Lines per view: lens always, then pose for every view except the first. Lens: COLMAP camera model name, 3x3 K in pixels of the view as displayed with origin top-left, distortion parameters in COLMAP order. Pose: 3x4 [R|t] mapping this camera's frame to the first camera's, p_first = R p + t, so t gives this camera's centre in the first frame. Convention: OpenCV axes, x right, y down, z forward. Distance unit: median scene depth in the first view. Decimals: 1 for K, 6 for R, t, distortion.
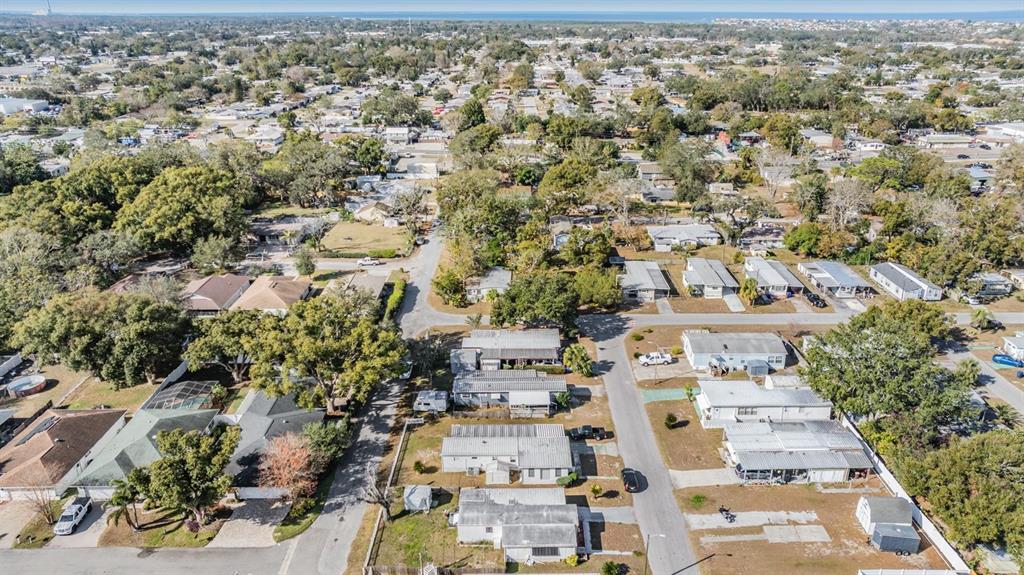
lens RADIAL K [[710.1, 0, 512.0], [0, 710.1, 287.5], [0, 0, 1]] dist [-0.013116, -0.001200]
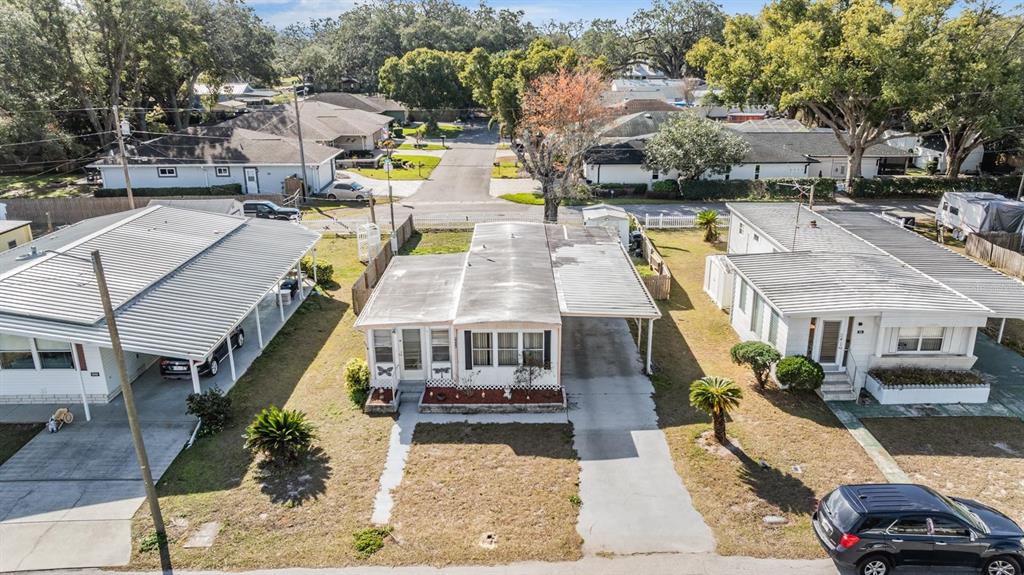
lens RADIAL K [[700.1, 0, 517.7], [0, 700.1, 284.4], [0, 0, 1]] dist [-0.021255, 0.001159]
pose [[0.017309, 0.326644, -0.944989, 0.314716], [-0.355985, 0.885211, 0.299460, 0.203829], [0.934331, 0.331219, 0.131602, 0.880750]]
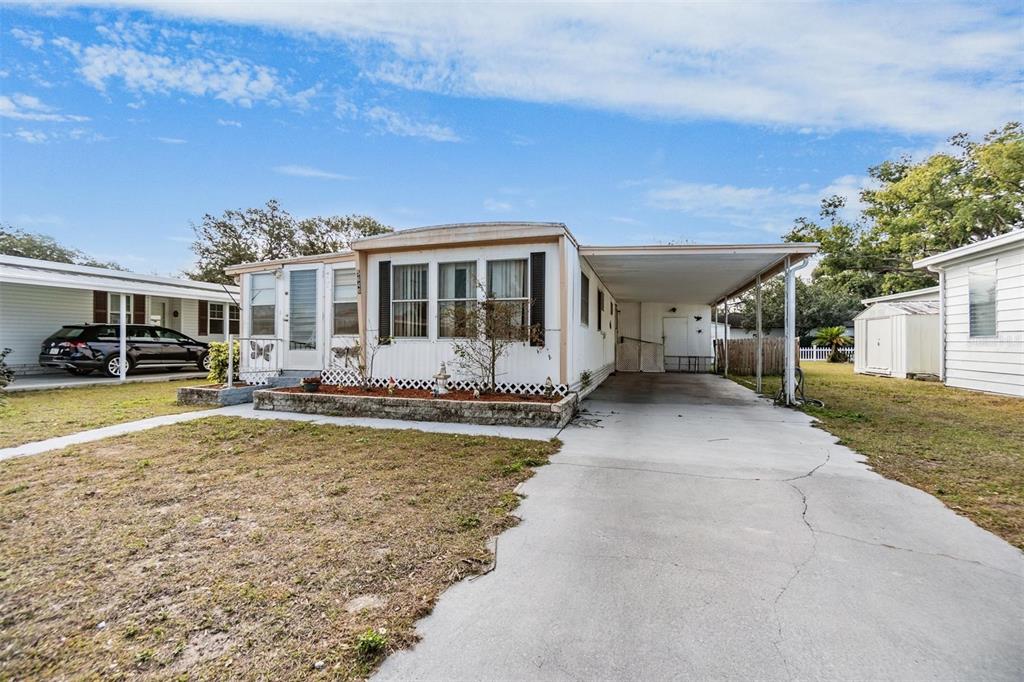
lens RADIAL K [[435.7, 0, 507.8], [0, 435.7, 337.3], [0, 0, 1]] dist [-0.002343, -0.000331]
pose [[-0.294747, -0.007101, -0.955549, 0.152037], [-0.344082, 0.933685, 0.099196, 0.297662], [0.891477, 0.358025, -0.277644, 0.949967]]
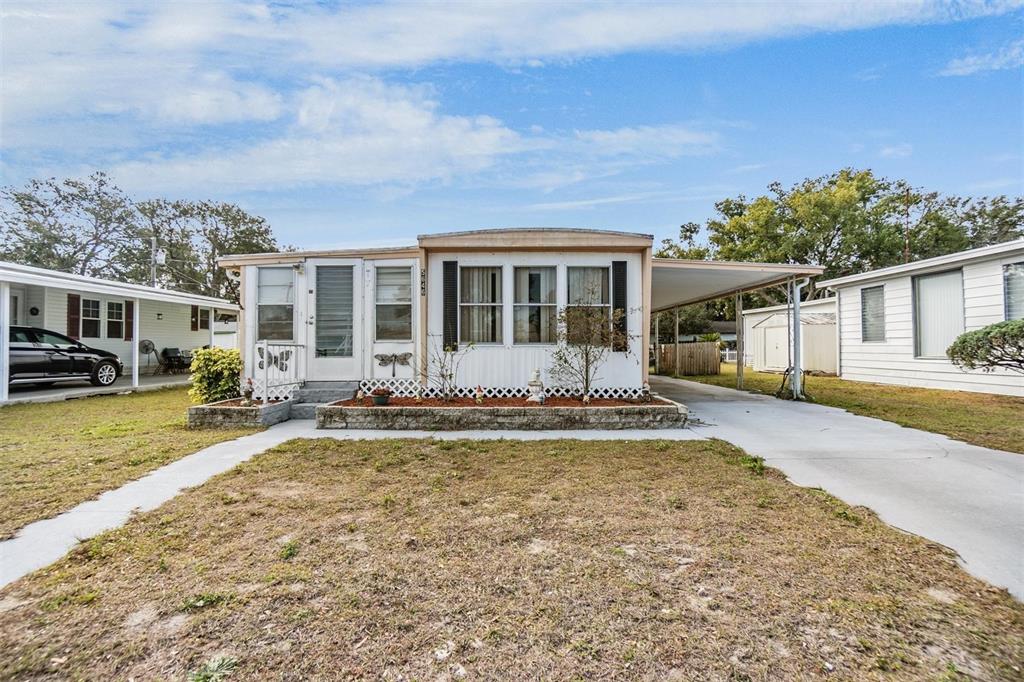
lens RADIAL K [[434.9, 0, 505.6], [0, 434.9, 337.2], [0, 0, 1]] dist [-0.002623, -0.000287]
pose [[0.001844, -0.017217, -0.999850, 0.156417], [-0.357849, 0.933630, -0.016736, 0.310295], [0.933778, 0.357826, -0.004439, 0.916426]]
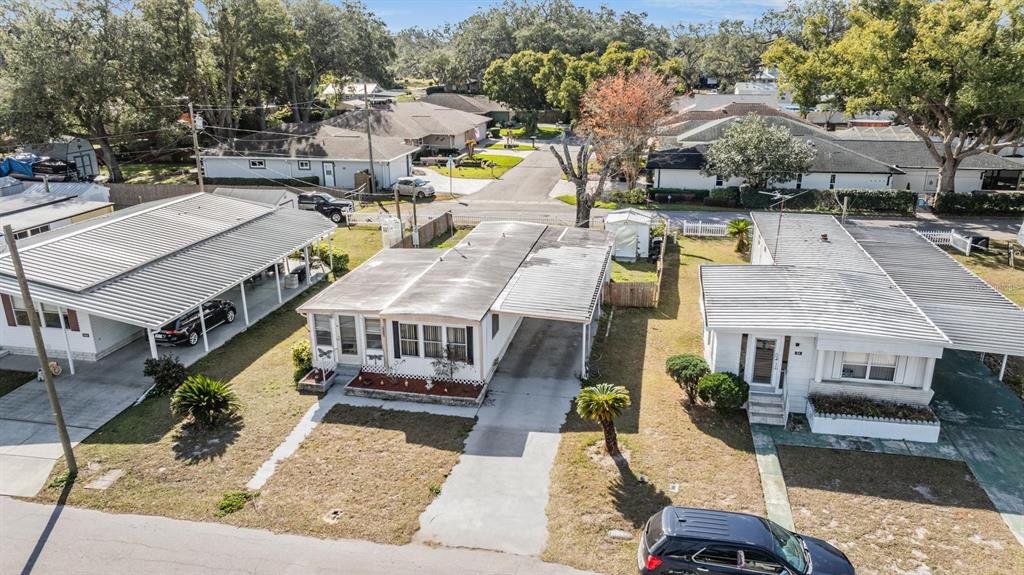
lens RADIAL K [[700.1, 0, 517.7], [0, 700.1, 284.4], [0, 0, 1]] dist [-0.021255, 0.001159]
pose [[-0.190908, 0.318372, -0.928544, 0.312778], [-0.343875, 0.864307, 0.367047, 0.176270], [0.919404, 0.389376, -0.055523, 0.954142]]
